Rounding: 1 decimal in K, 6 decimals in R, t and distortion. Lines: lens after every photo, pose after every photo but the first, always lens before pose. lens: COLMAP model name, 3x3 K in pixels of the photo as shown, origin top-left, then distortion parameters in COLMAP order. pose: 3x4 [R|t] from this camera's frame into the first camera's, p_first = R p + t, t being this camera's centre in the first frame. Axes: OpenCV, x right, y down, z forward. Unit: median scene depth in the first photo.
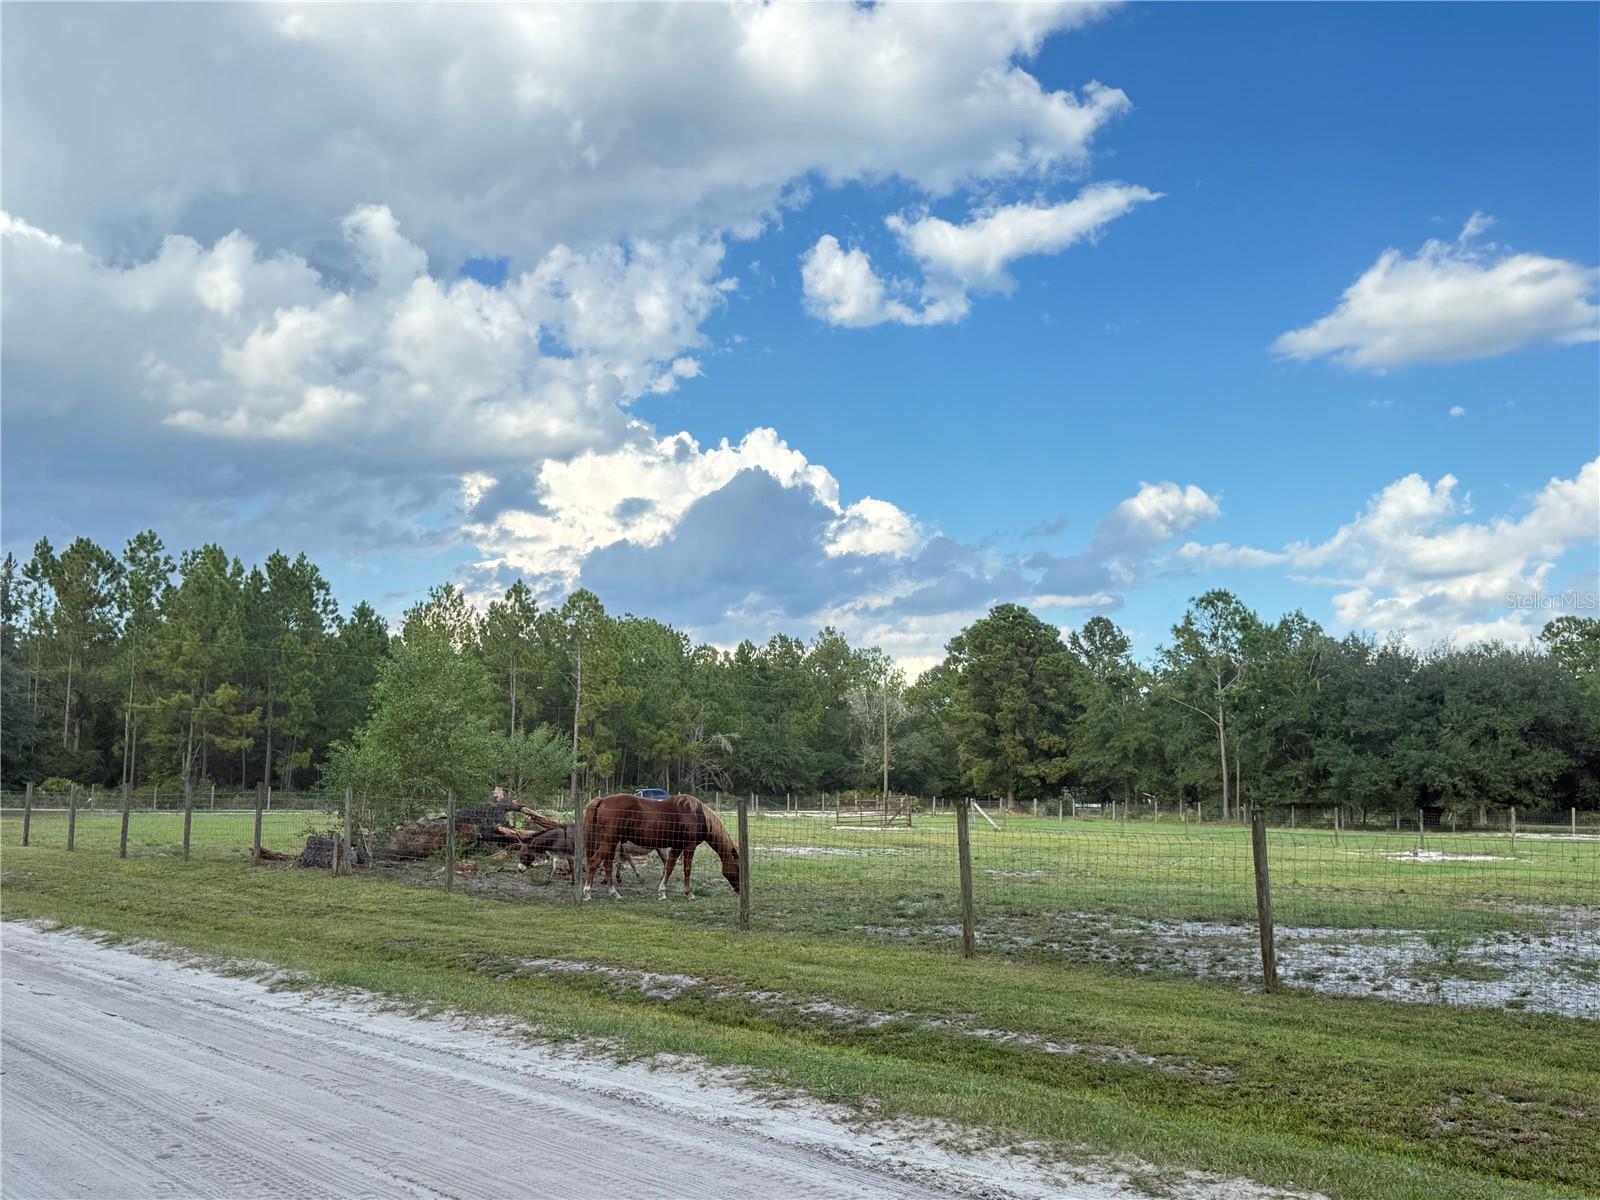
lens RADIAL K [[1499.0, 0, 782.9], [0, 1499.0, 590.5], [0, 0, 1]] dist [0.005318, 0.000000]
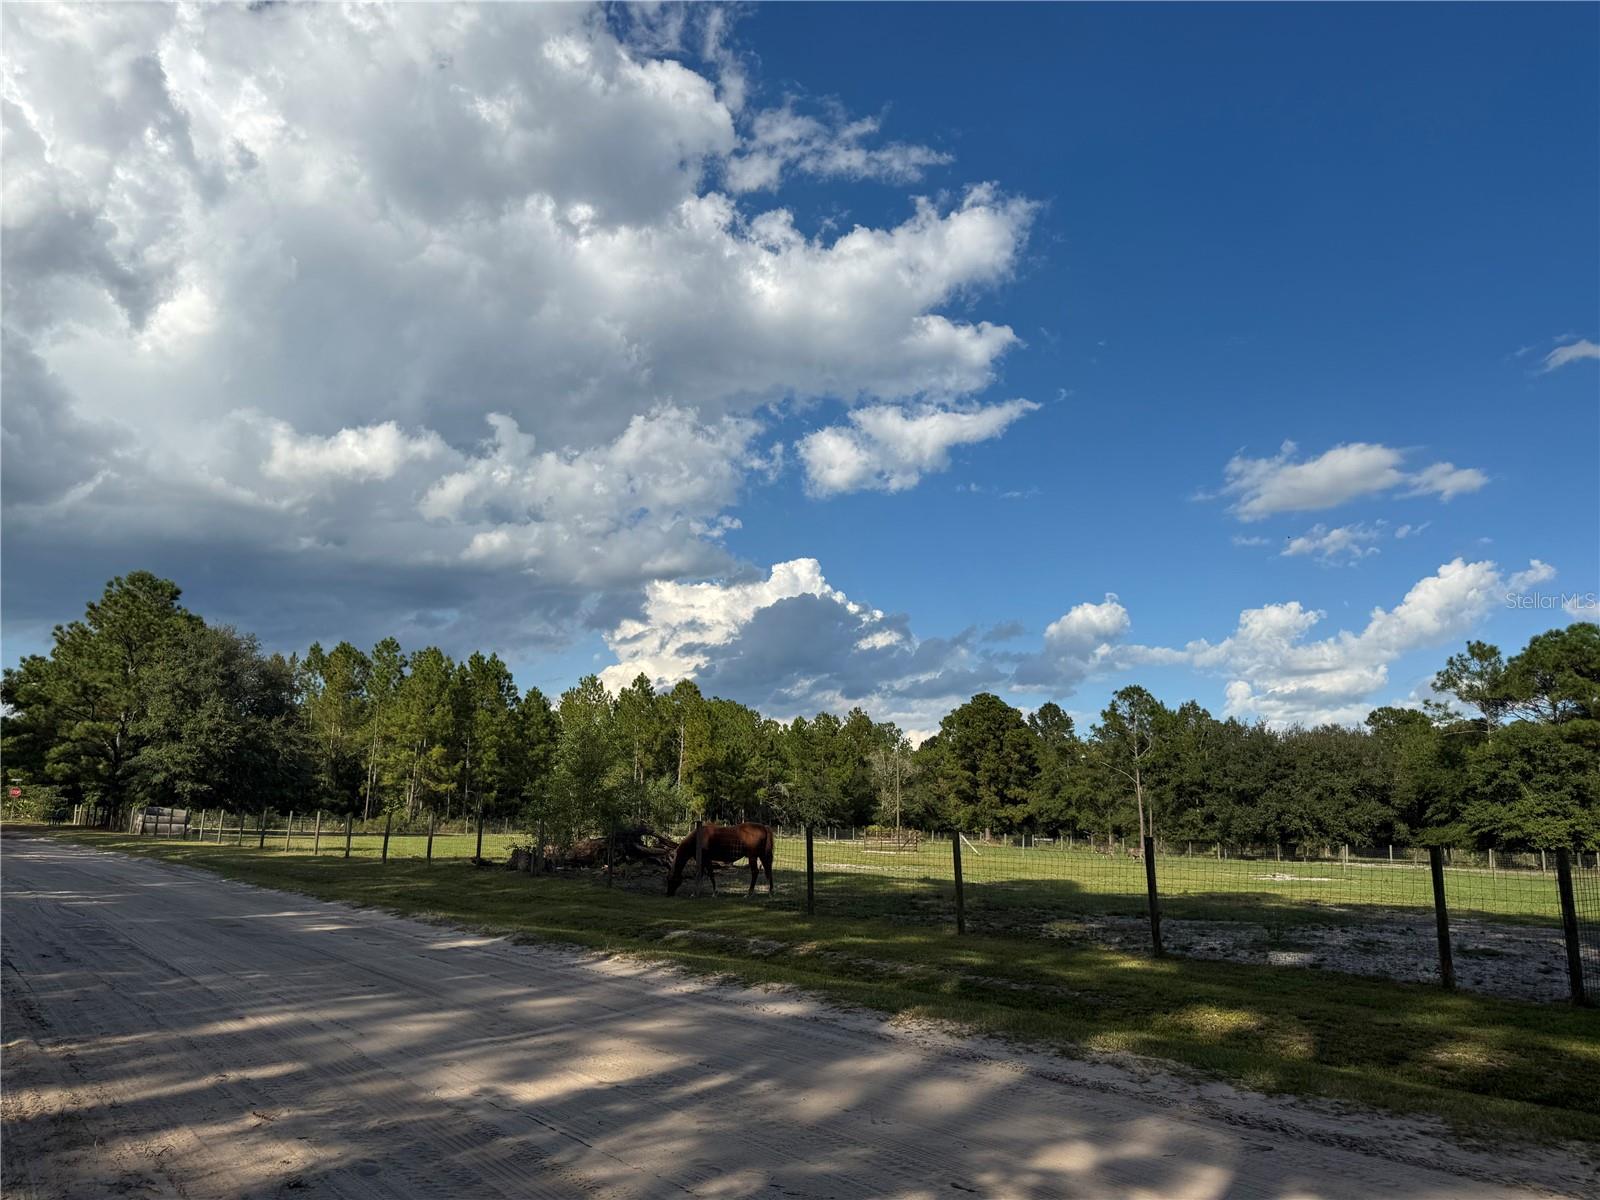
lens RADIAL K [[1276.8, 0, 755.6], [0, 1276.8, 560.3], [0, 0, 1]] dist [0.017646, -0.018627]
pose [[0.999582, 0.007495, -0.027909, -0.034662], [-0.009680, 0.996827, -0.079011, -0.019676], [0.027228, 0.079248, 0.996483, -0.225874]]
